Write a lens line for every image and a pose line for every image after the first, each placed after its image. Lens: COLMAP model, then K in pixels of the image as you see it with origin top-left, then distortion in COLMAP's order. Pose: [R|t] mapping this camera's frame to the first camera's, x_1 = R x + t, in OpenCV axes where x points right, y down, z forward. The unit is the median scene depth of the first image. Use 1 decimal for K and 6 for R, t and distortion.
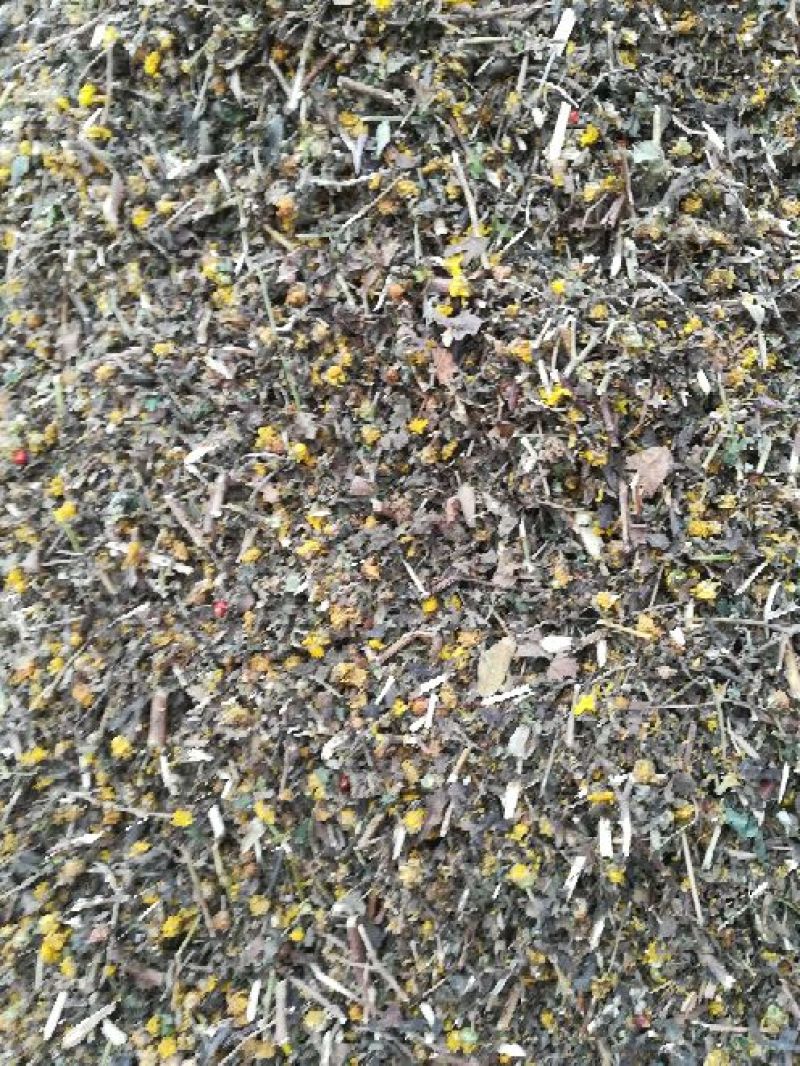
lens RADIAL K [[878.7, 0, 400.0], [0, 878.7, 533.0], [0, 0, 1]] dist [0.070238, -0.120708]
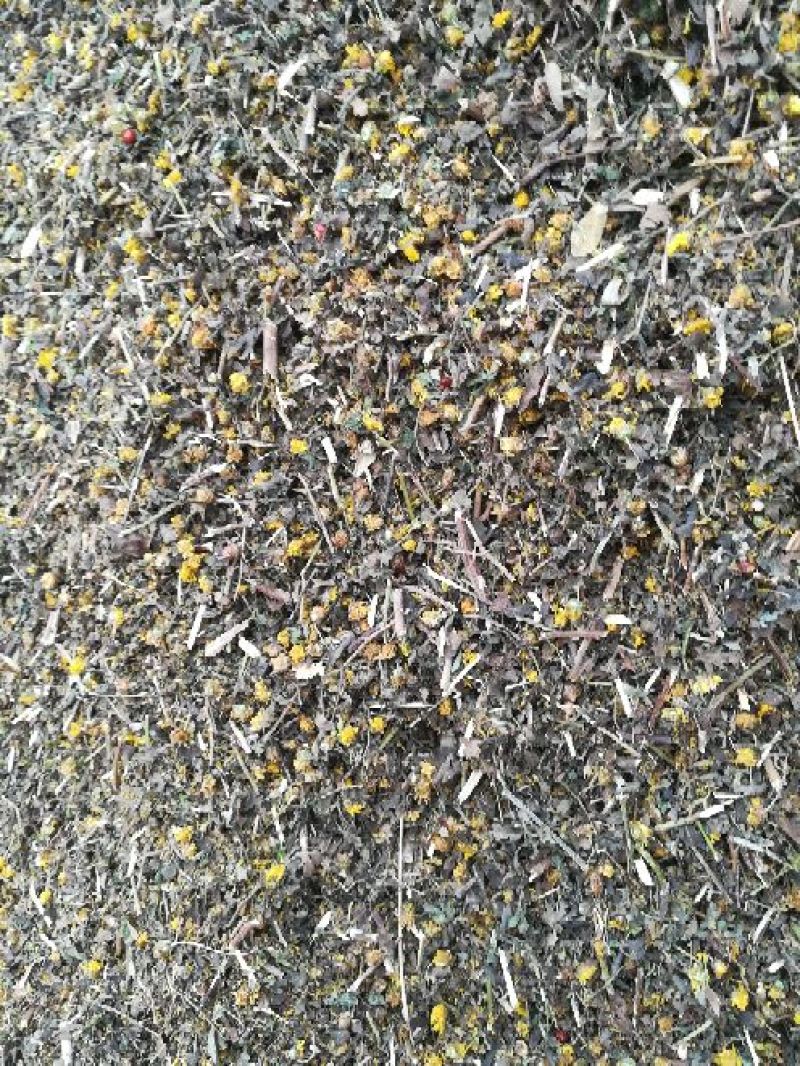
lens RADIAL K [[878.7, 0, 400.0], [0, 878.7, 533.0], [0, 0, 1]] dist [0.070238, -0.120708]
pose [[0.991334, -0.045730, -0.123145, 0.003985], [0.053824, 0.996547, 0.063215, 0.388392], [0.119829, -0.069295, 0.990373, -0.054903]]
